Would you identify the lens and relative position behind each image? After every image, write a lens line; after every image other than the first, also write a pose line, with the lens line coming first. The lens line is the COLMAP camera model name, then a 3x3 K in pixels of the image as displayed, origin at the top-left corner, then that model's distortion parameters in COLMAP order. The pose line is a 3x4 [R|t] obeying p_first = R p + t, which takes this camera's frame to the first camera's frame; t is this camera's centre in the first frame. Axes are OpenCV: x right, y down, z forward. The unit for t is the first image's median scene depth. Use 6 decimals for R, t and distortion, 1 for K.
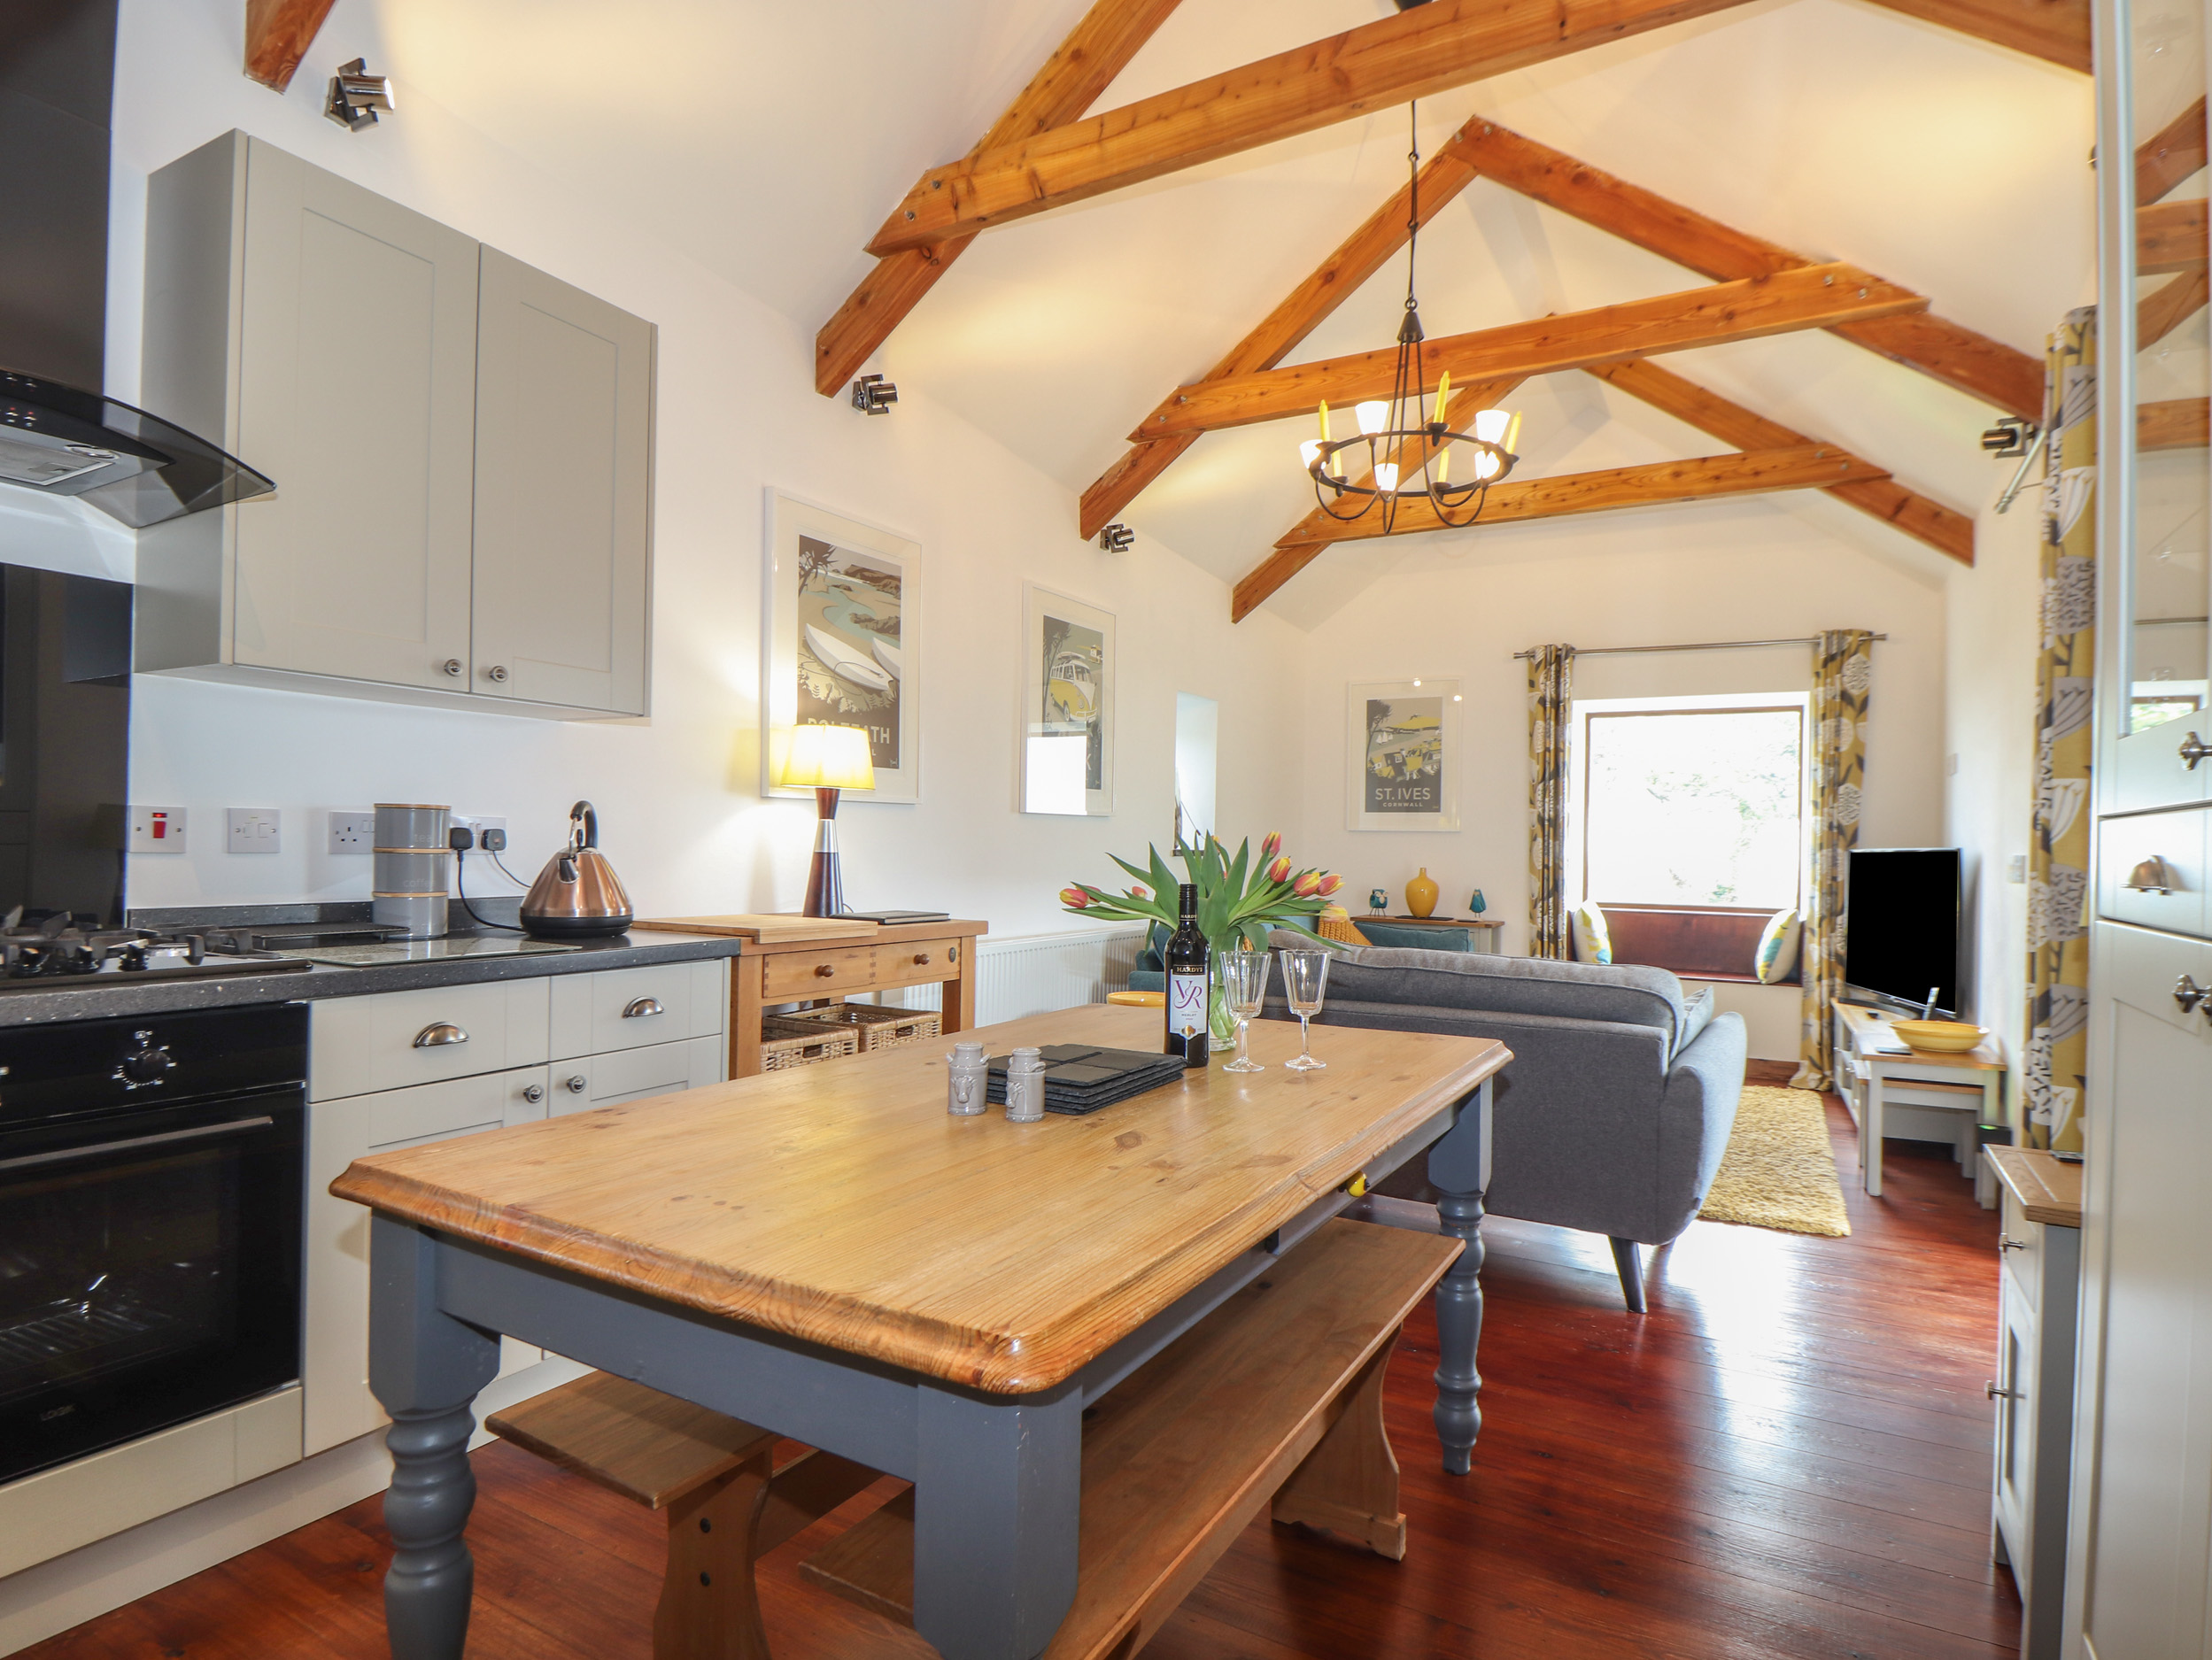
lens RADIAL K [[1187.1, 0, 1141.1], [0, 1187.1, 903.2], [0, 0, 1]] dist [-0.004987, -0.007807]
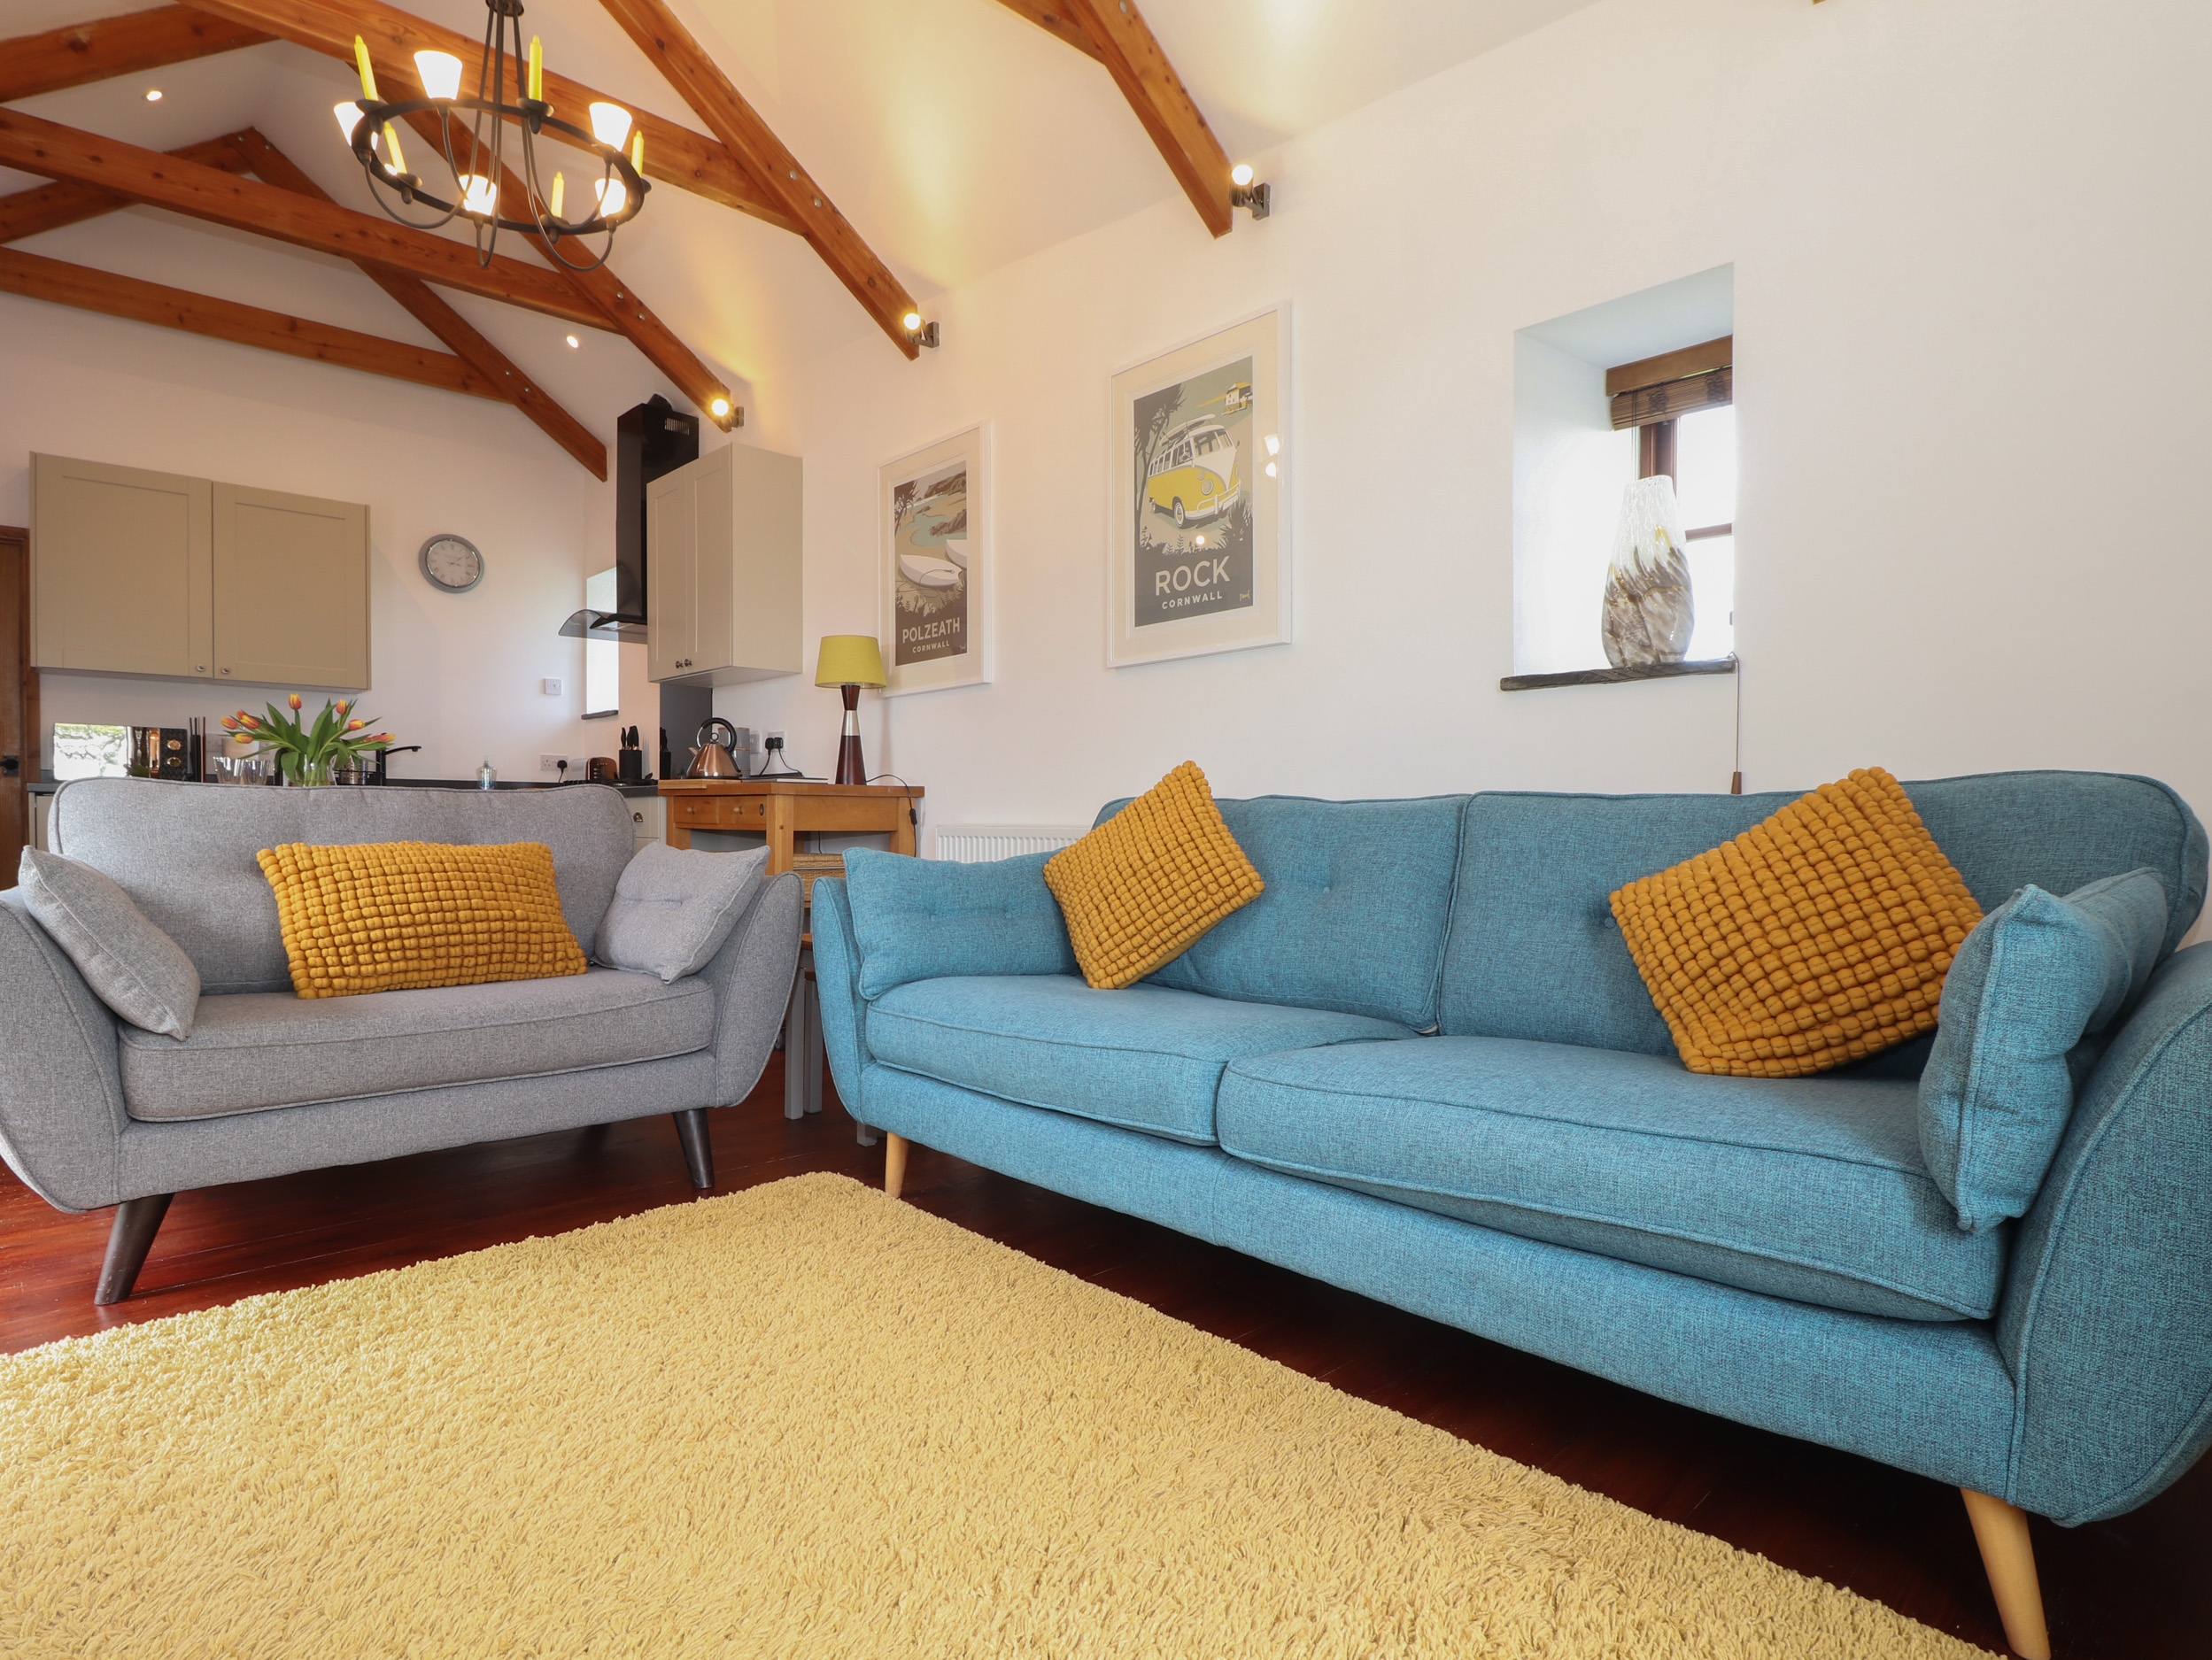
lens RADIAL K [[1187.1, 0, 1136.8], [0, 1187.1, 842.8], [0, 0, 1]] dist [-0.004987, -0.007807]
pose [[-0.300594, -0.004928, -0.953739, 0.830309], [-0.057815, 0.998242, 0.013063, 0.035404], [0.951998, 0.059067, -0.300350, 1.630774]]
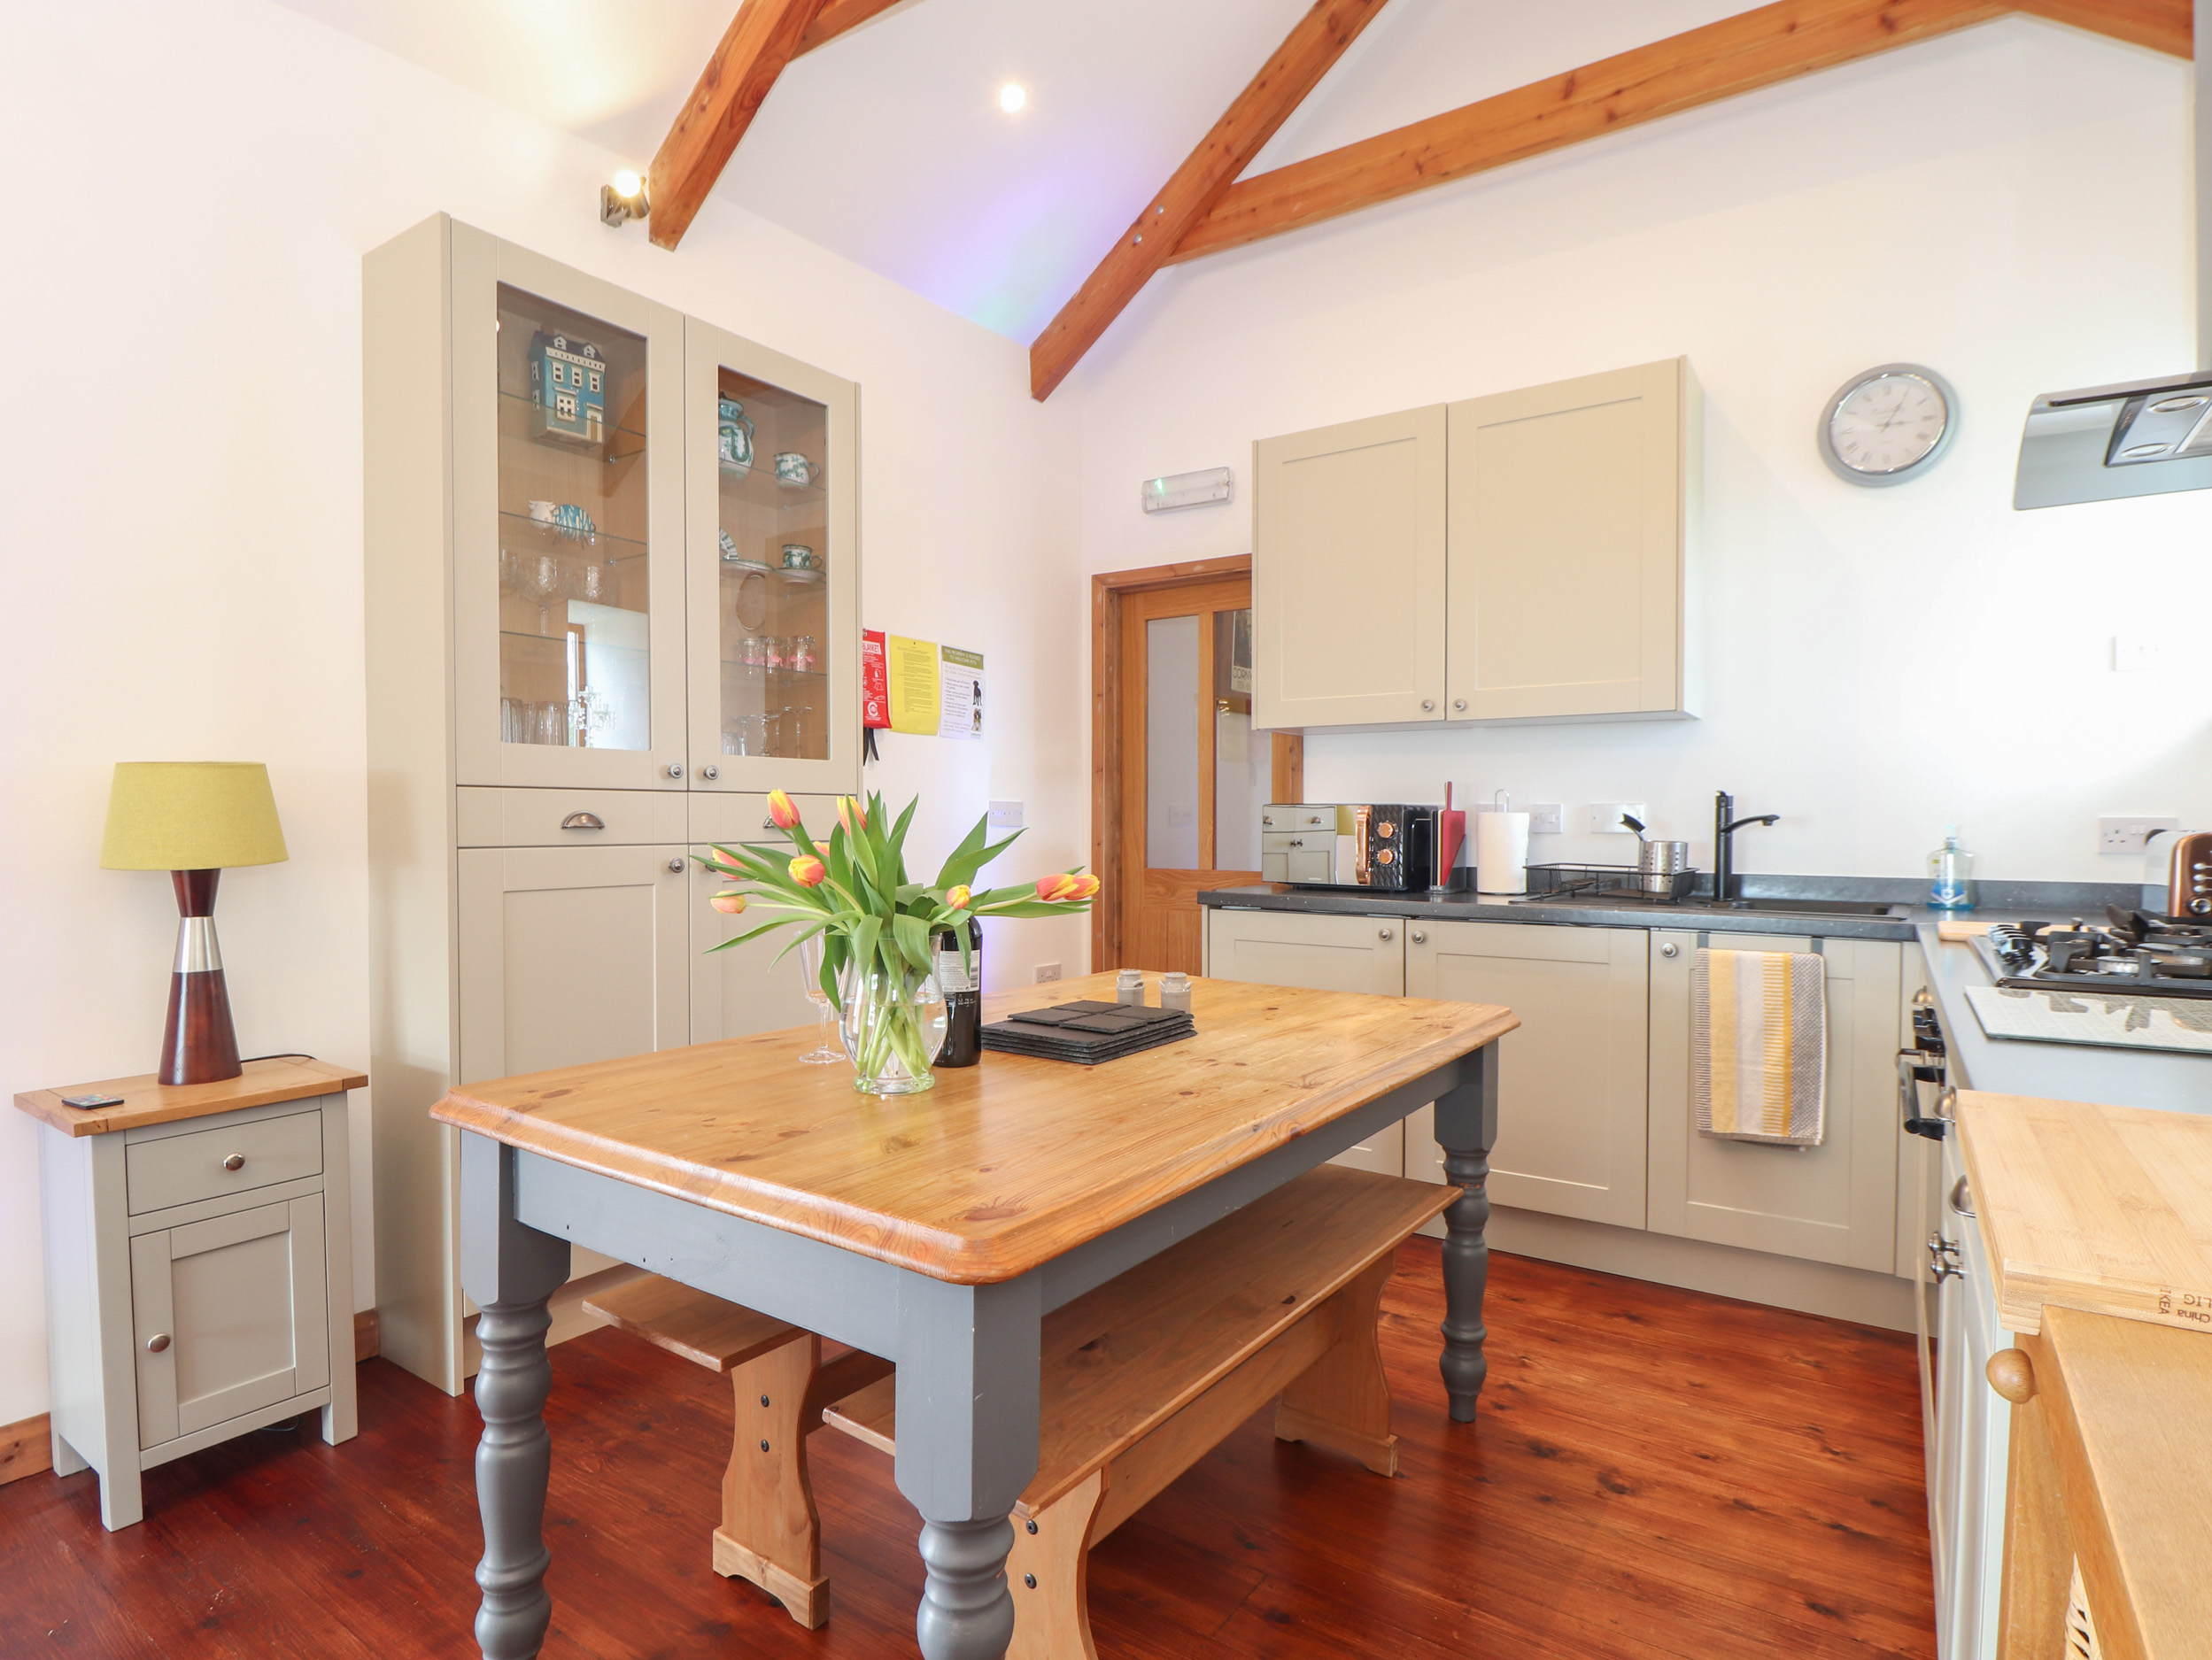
lens RADIAL K [[1187.1, 0, 1121.6], [0, 1187.1, 849.2], [0, 0, 1]] dist [-0.004987, -0.007807]
pose [[-0.995339, -0.023395, 0.093562, -0.091572], [-0.016648, 0.997247, 0.072259, -0.048981], [-0.094995, 0.070364, -0.992988, 1.009607]]
